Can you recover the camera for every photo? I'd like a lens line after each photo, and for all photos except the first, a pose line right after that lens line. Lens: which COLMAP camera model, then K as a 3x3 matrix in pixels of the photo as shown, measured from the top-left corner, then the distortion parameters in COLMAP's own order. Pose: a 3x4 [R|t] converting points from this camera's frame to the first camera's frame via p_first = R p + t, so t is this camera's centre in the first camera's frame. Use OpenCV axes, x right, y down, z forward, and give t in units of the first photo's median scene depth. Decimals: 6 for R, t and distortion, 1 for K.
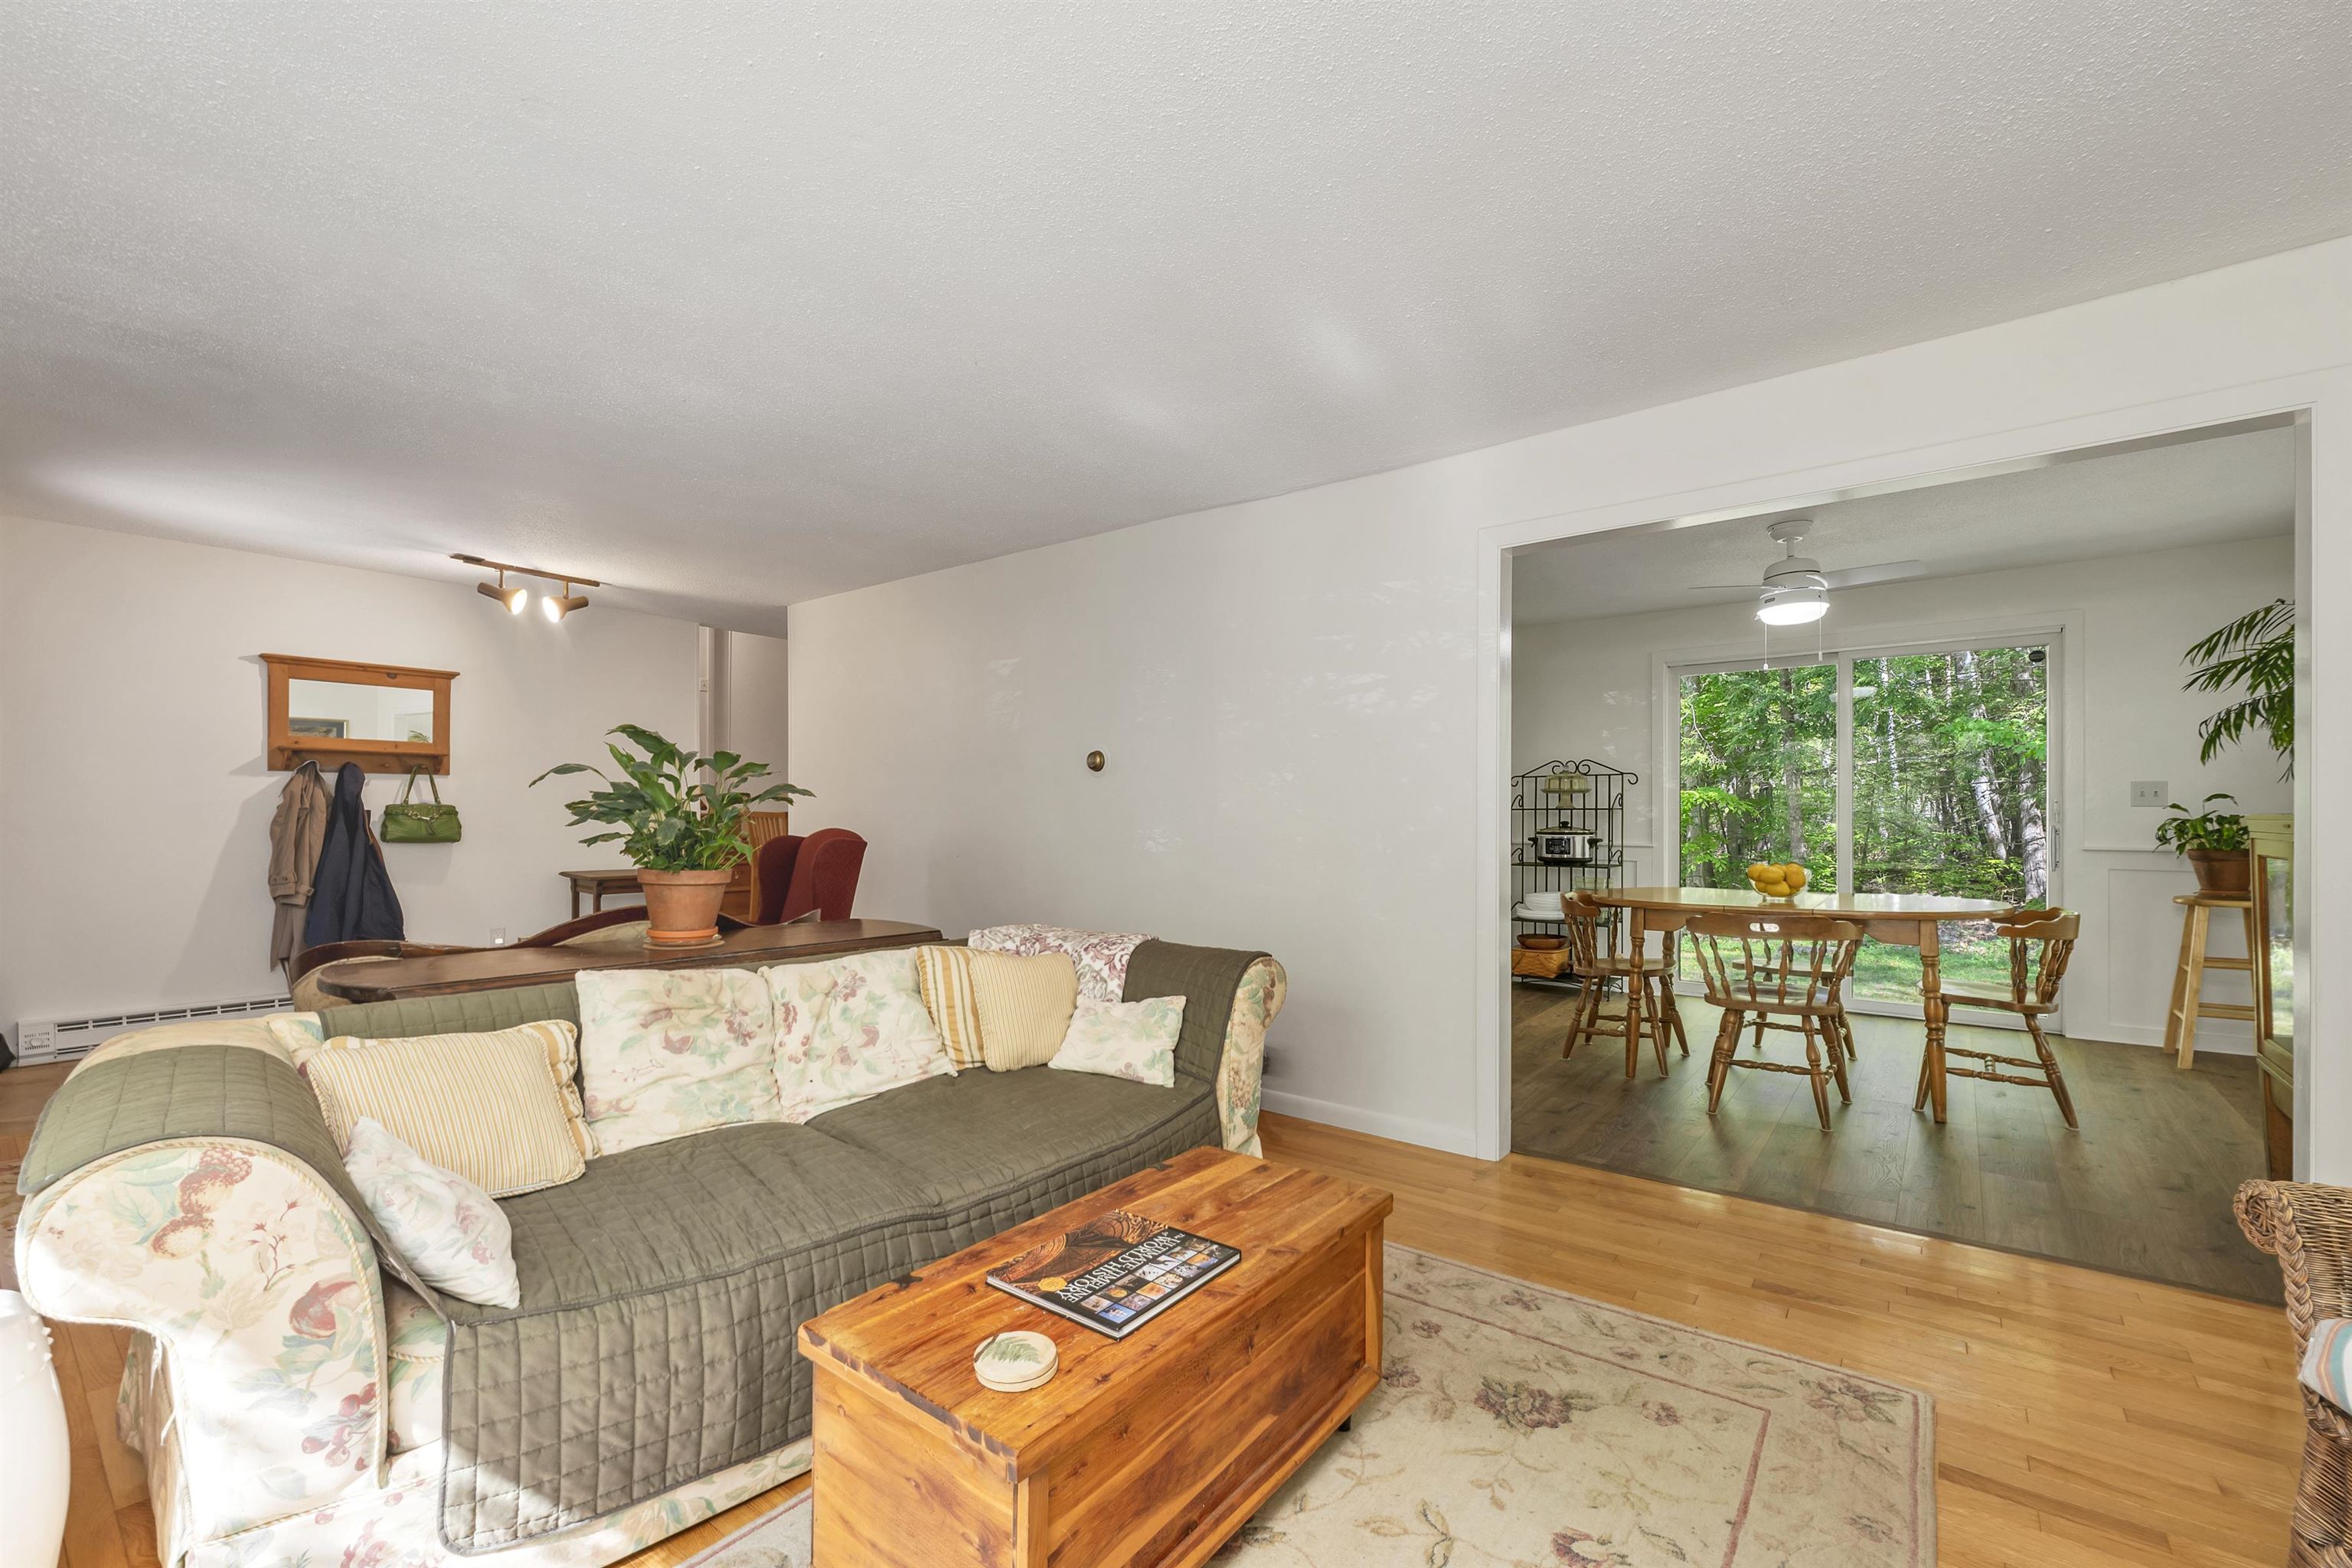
lens RADIAL K [[976.3, 0, 1181.6], [0, 976.3, 815.9], [0, 0, 1]] dist [-0.001709, -0.000146]
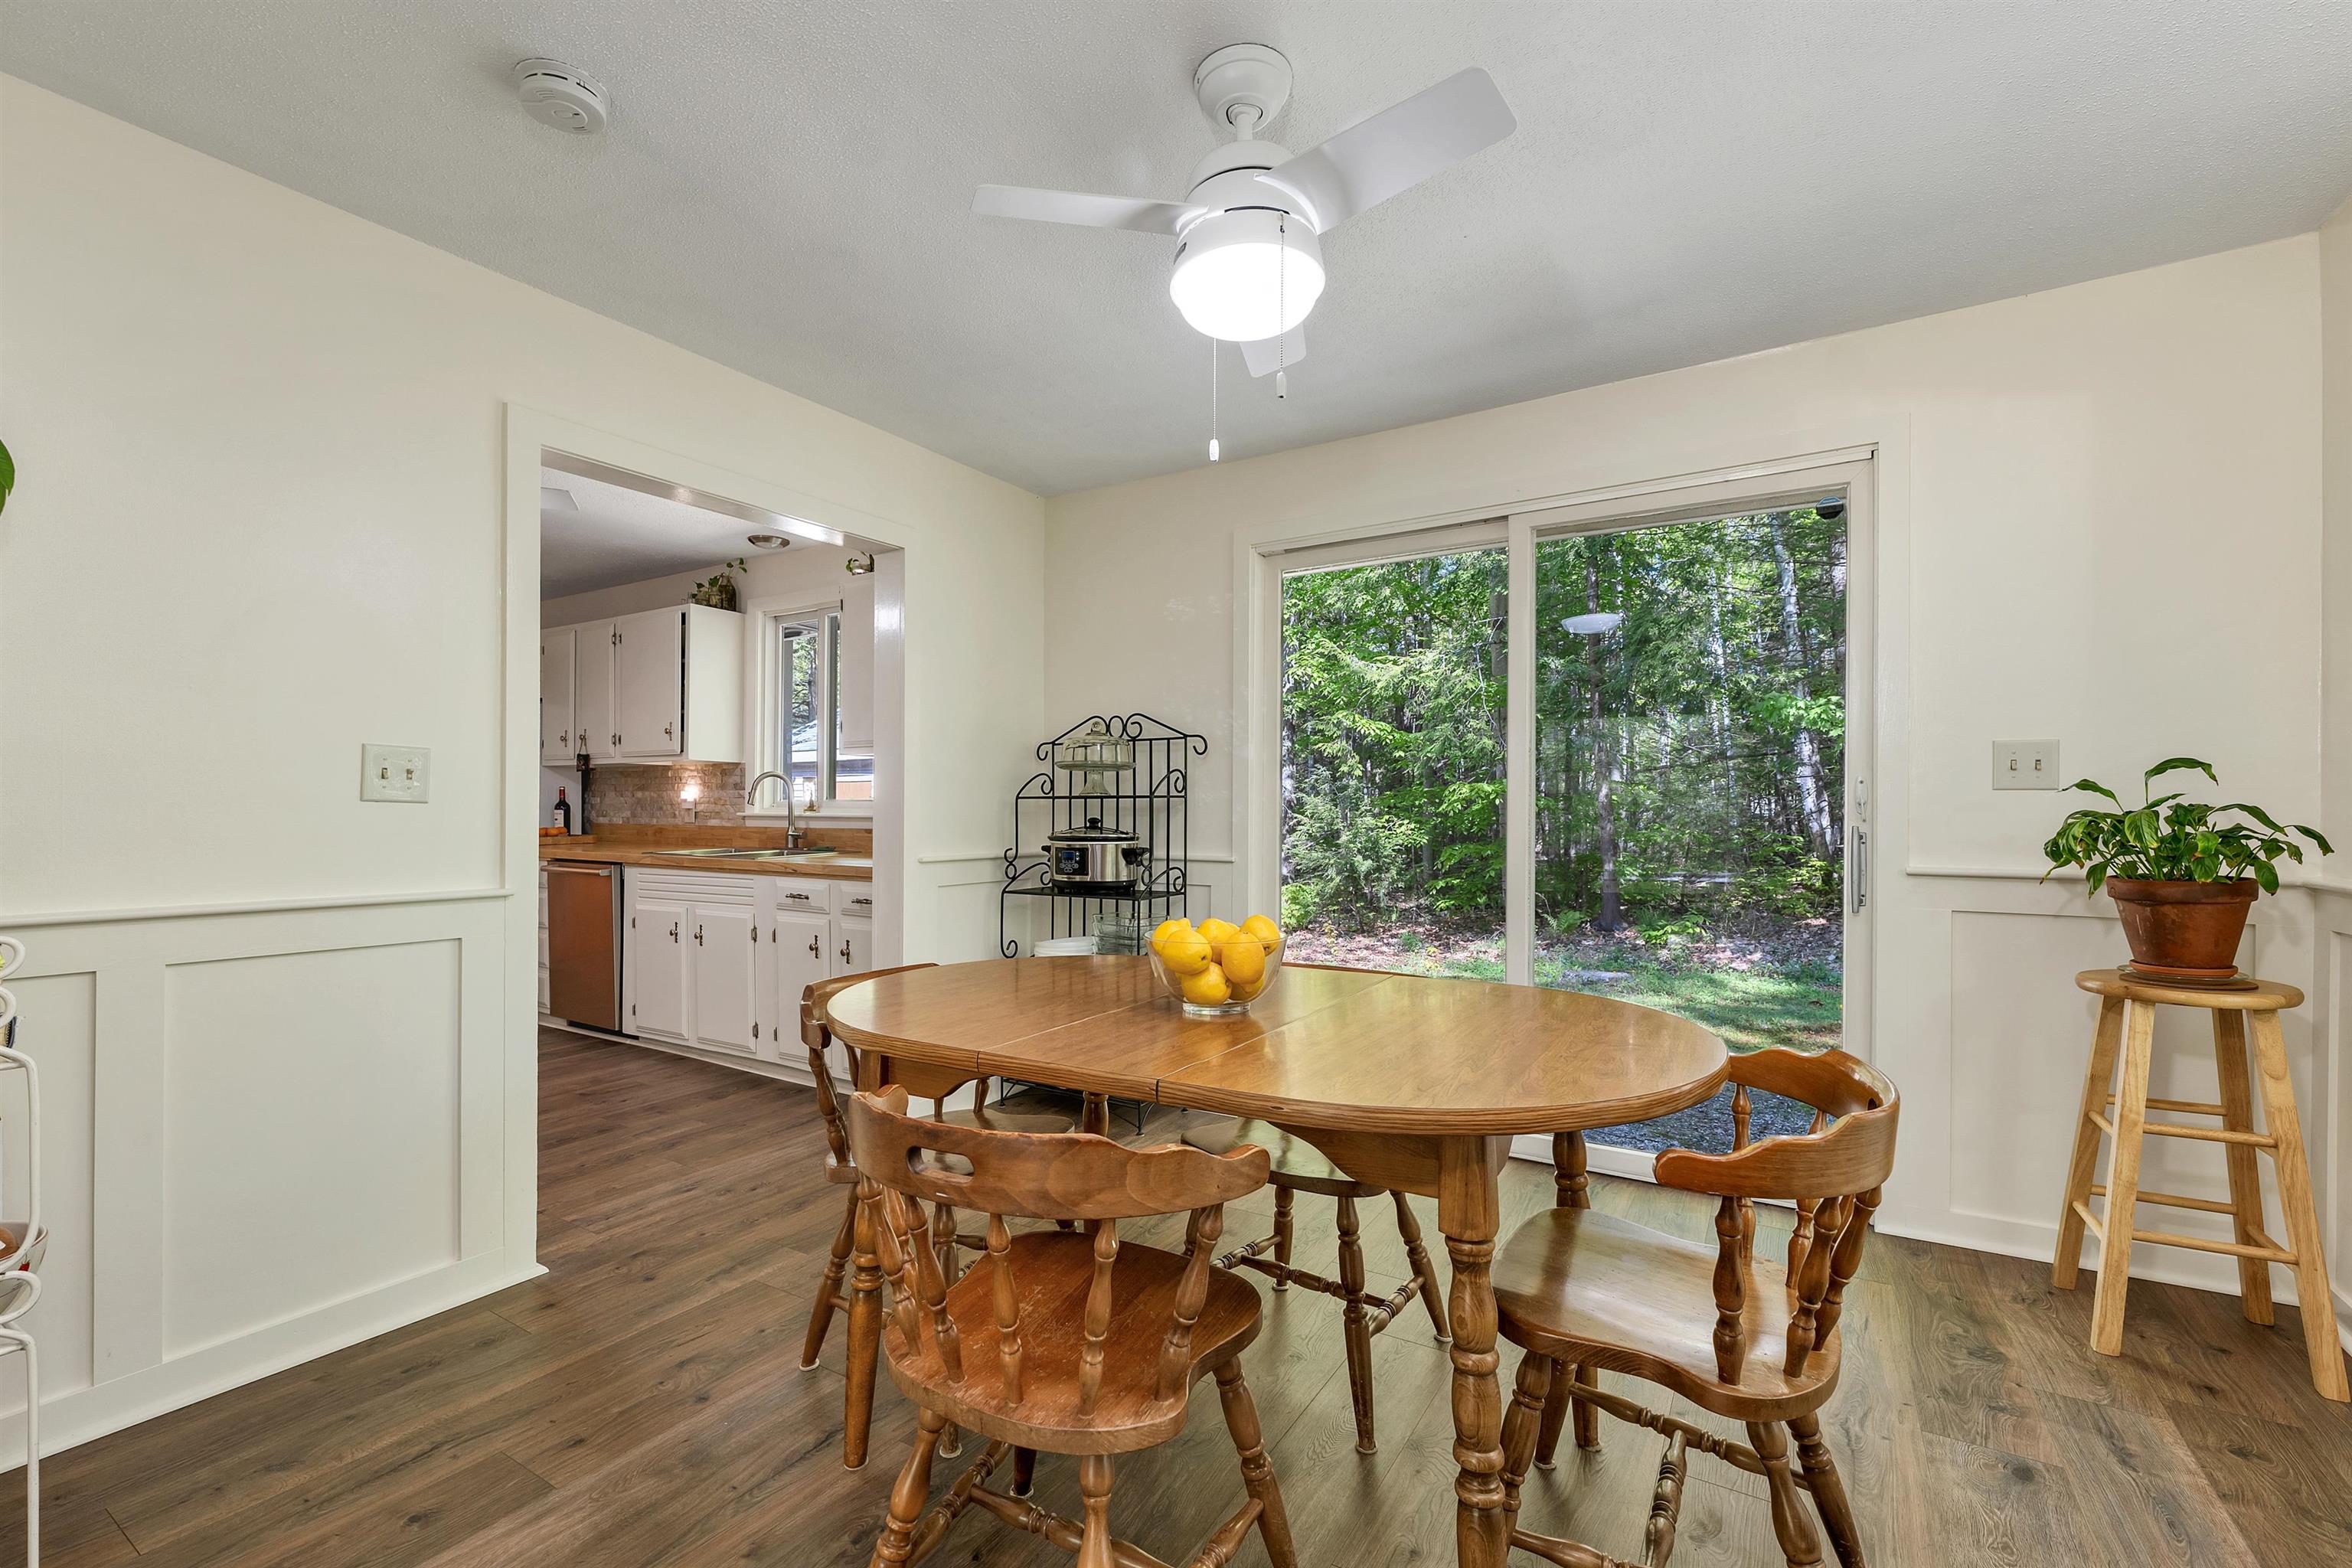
lens RADIAL K [[976.3, 0, 1181.6], [0, 976.3, 815.9], [0, 0, 1]] dist [-0.001709, -0.000146]
pose [[0.994161, 0.002252, 0.107881, 0.485924], [-0.002331, 0.999997, 0.000602, 0.004715], [-0.107879, -0.000850, 0.994164, 0.526883]]
